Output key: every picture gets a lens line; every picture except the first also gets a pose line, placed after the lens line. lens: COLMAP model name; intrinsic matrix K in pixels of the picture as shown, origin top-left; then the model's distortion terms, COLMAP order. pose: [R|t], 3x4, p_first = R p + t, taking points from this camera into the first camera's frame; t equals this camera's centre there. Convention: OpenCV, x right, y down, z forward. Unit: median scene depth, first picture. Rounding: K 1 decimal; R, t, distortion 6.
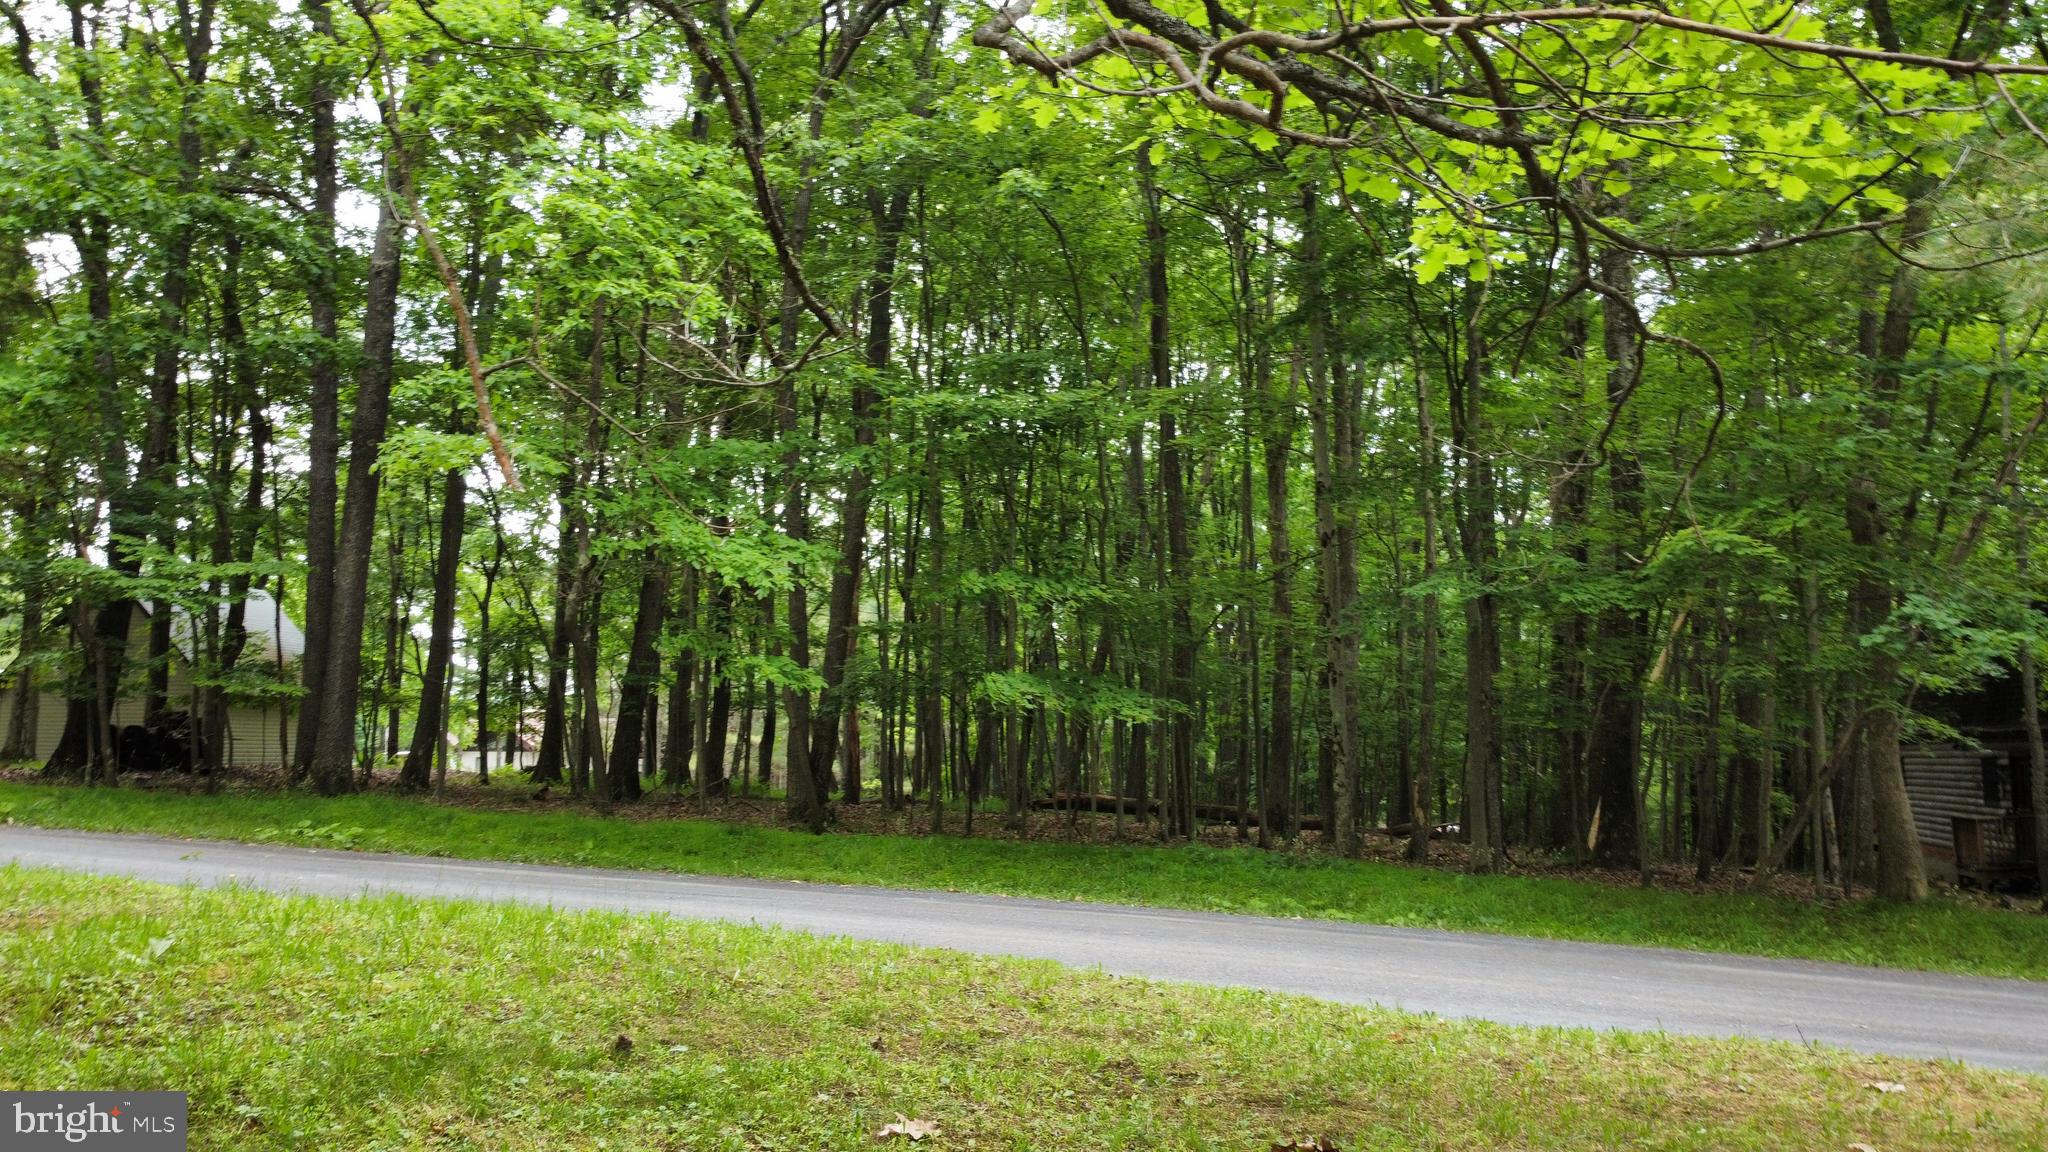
lens RADIAL K [[1452.8, 0, 1024.0], [0, 1452.8, 576.0], [0, 0, 1]] dist [0.005920, -0.006370]
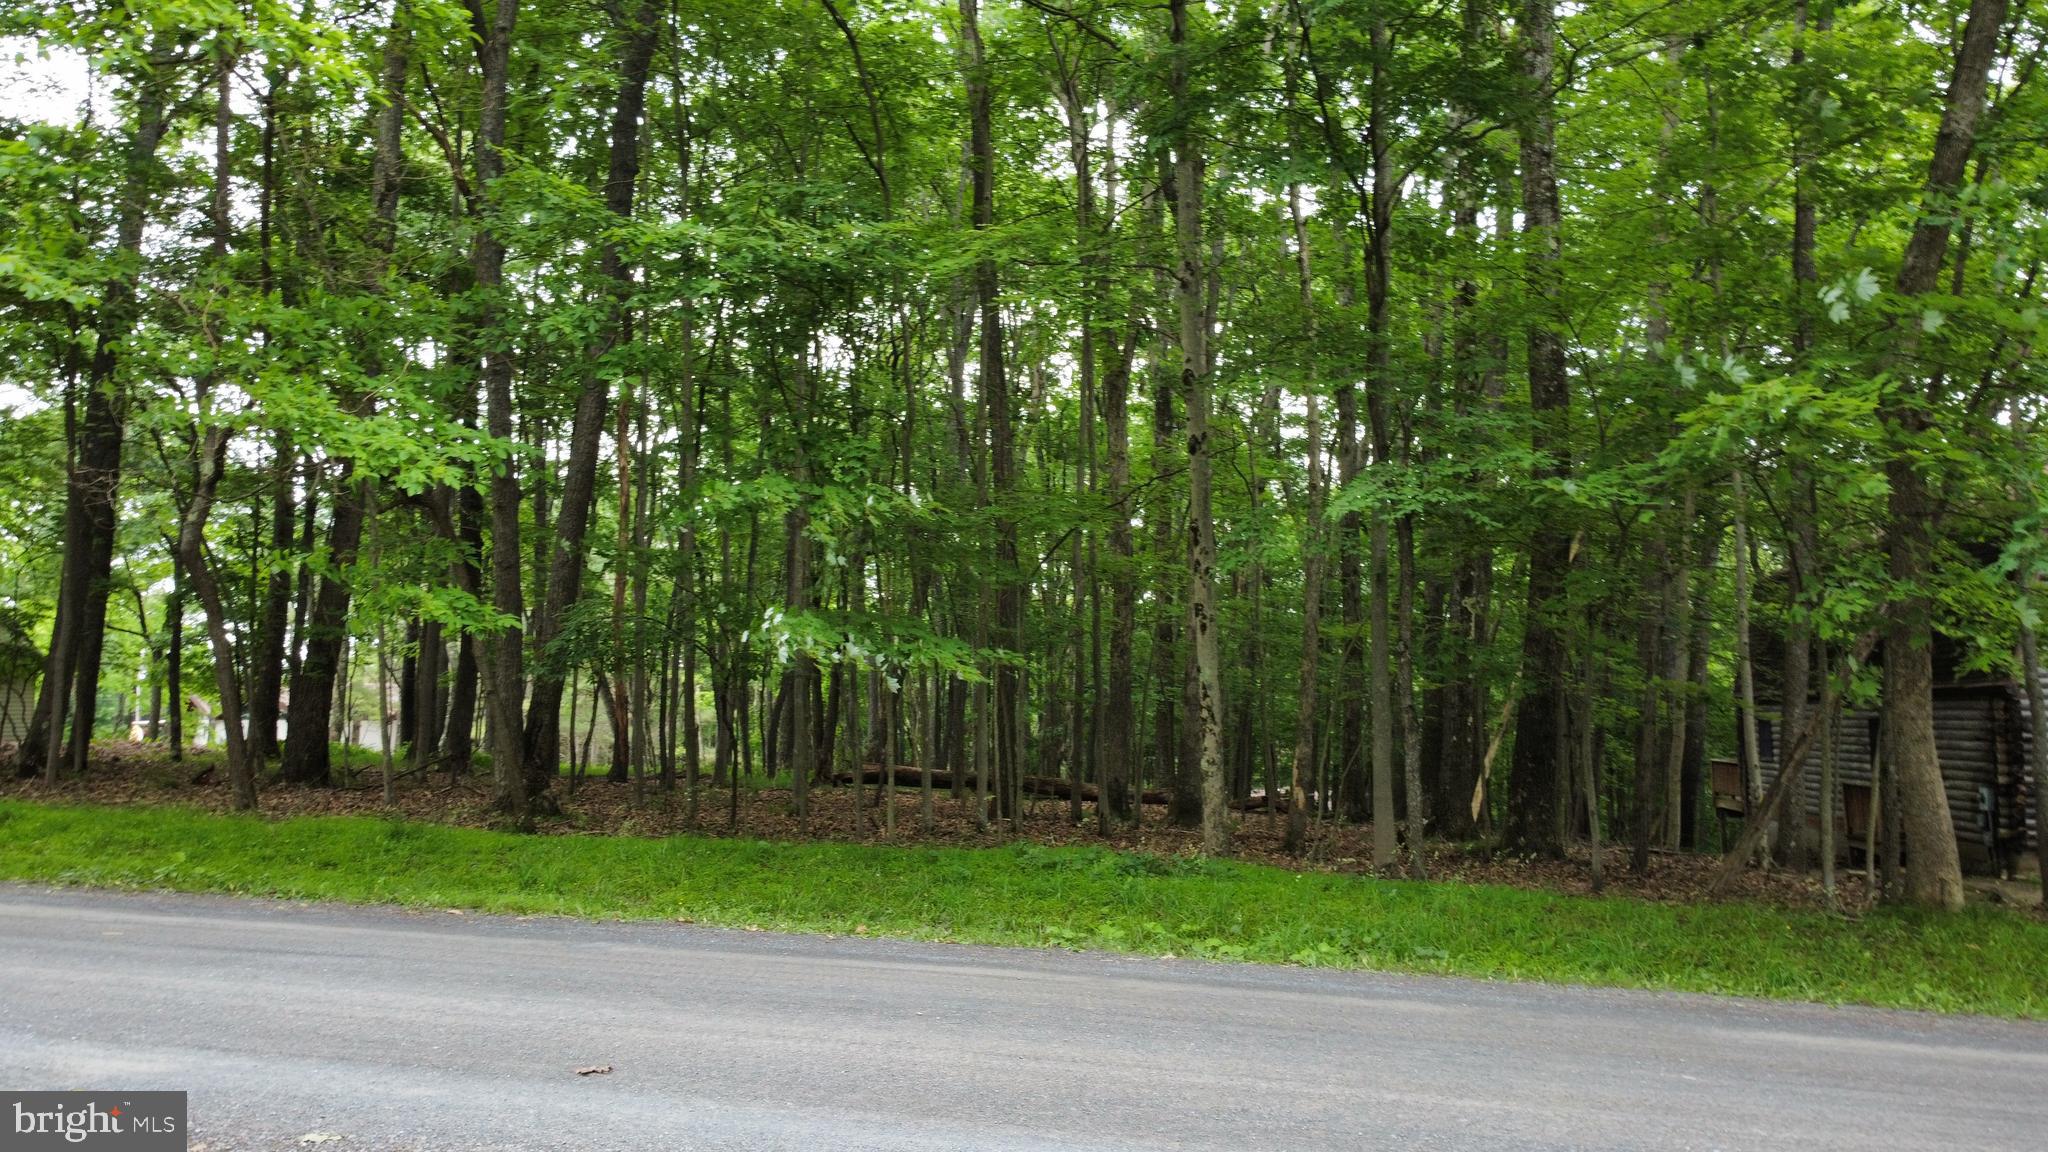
lens RADIAL K [[1452.8, 0, 1024.0], [0, 1452.8, 576.0], [0, 0, 1]] dist [0.005920, -0.006370]
pose [[0.992401, 0.005703, 0.122913, 0.024092], [-0.008859, 0.999645, 0.025146, 0.026525], [-0.122726, -0.026044, 0.992099, 0.248806]]
